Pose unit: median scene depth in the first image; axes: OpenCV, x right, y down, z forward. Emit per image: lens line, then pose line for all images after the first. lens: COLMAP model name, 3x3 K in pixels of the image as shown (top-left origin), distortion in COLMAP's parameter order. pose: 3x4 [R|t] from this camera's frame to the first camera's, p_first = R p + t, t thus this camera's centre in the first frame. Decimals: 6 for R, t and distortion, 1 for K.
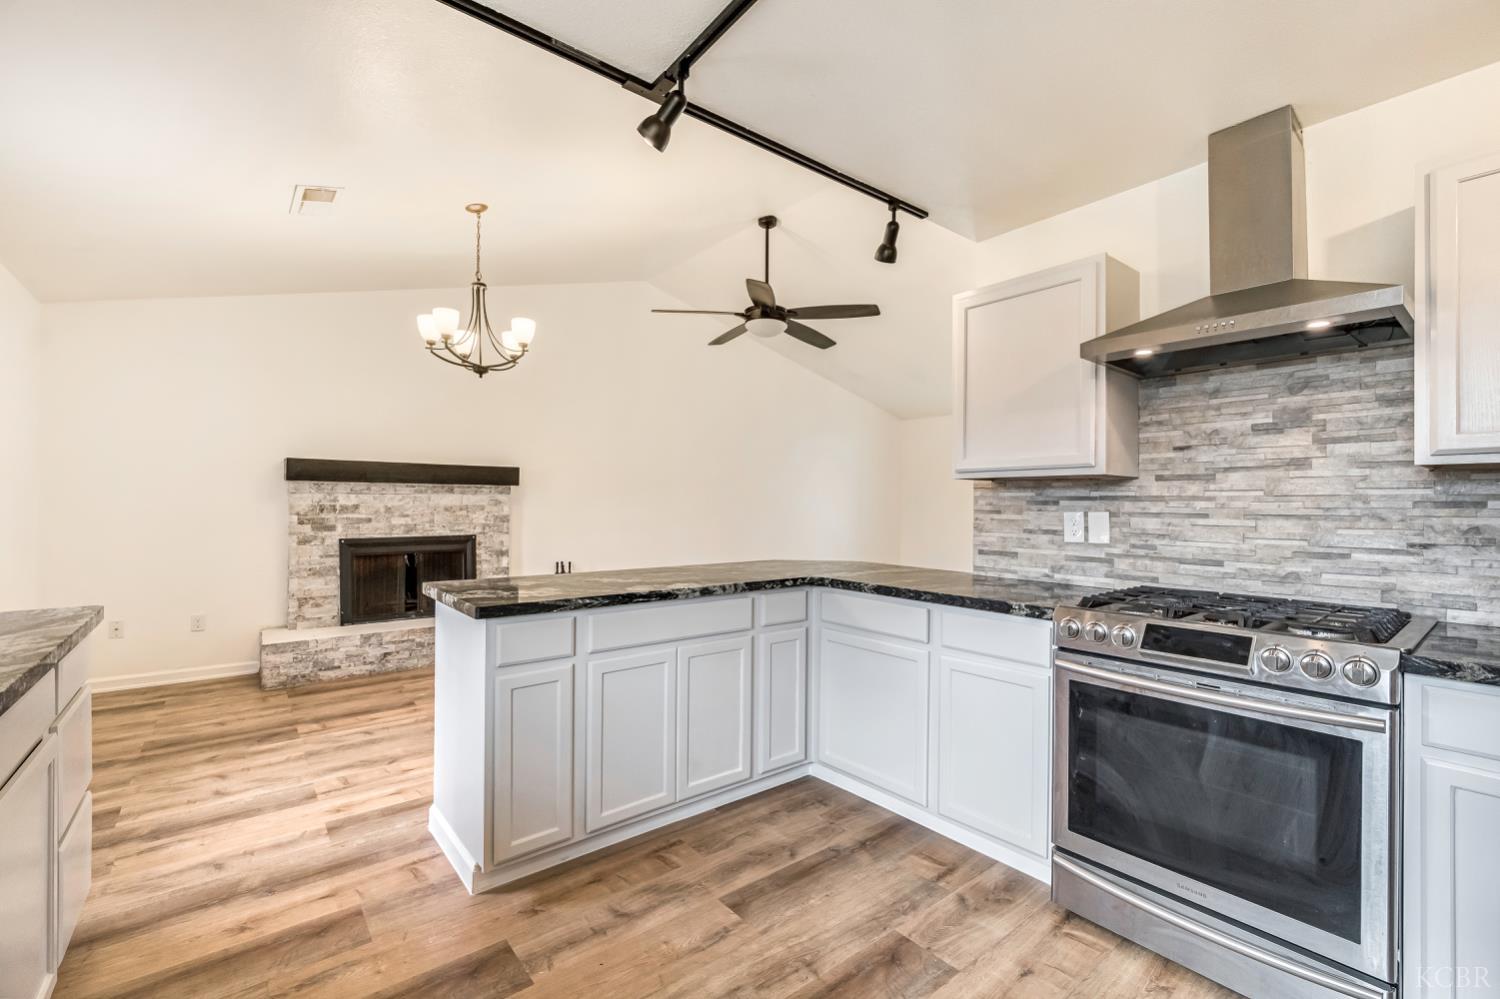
lens RADIAL K [[654.6, 0, 770.1], [0, 654.6, 503.2], [0, 0, 1]] dist [-0.000333, -0.000119]
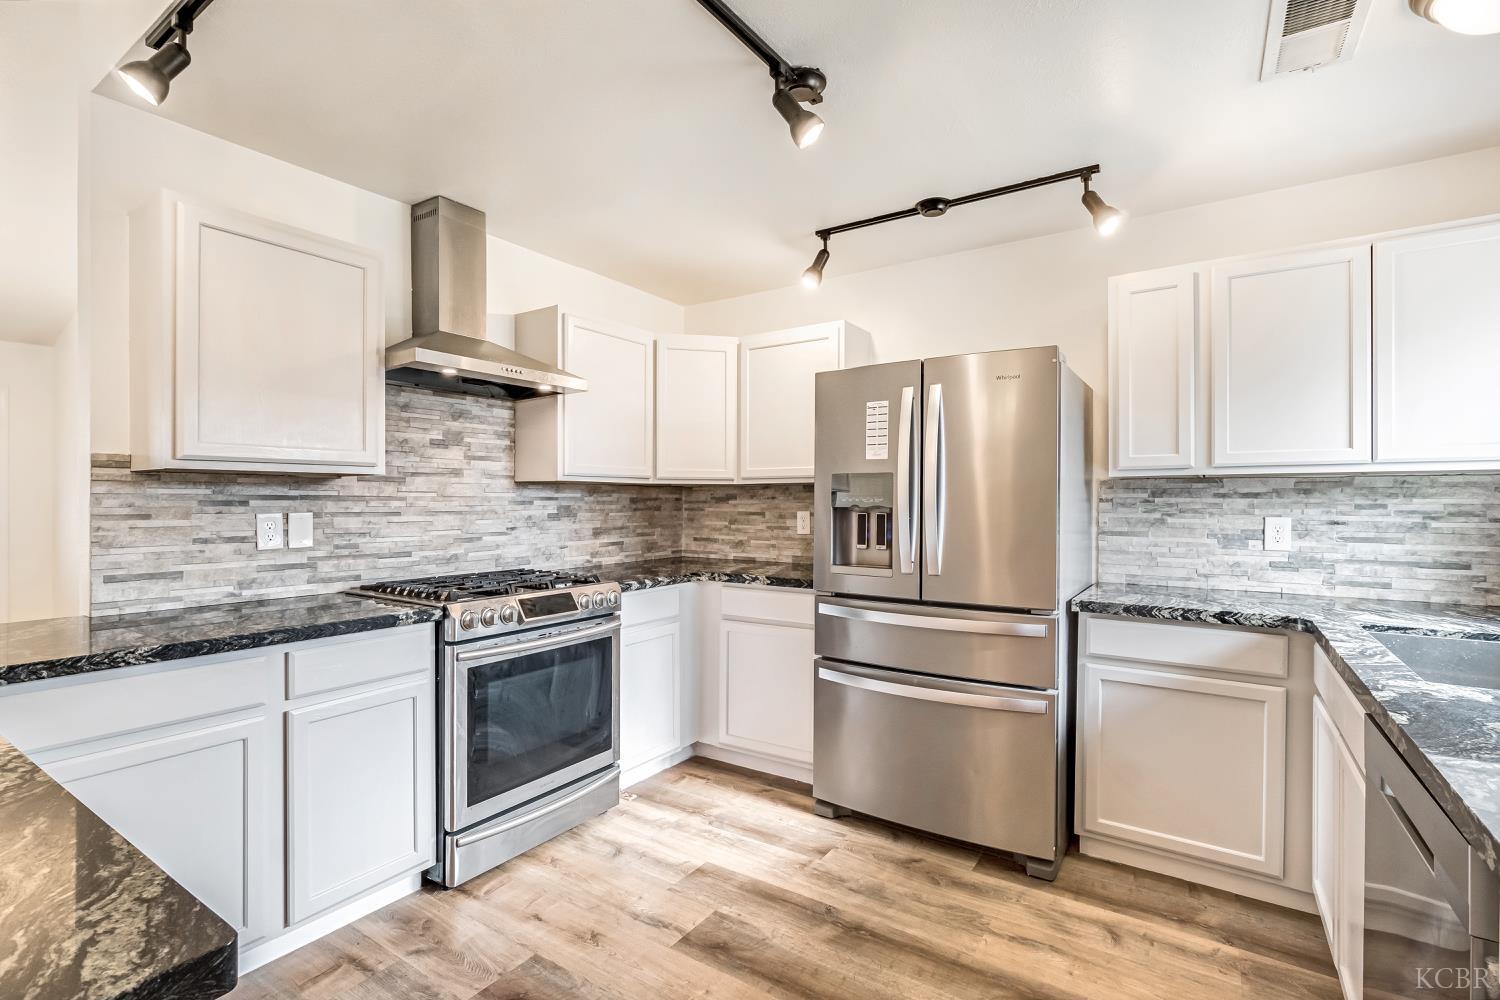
lens RADIAL K [[689.7, 0, 750.0], [0, 689.7, 500.0], [0, 0, 1]] dist [-0.016601, 0.000173]
pose [[-0.288227, -0.004903, 0.957550, -0.616422], [-0.003111, 0.999986, 0.004183, -0.010801], [-0.957557, -0.001774, -0.288238, 0.717098]]
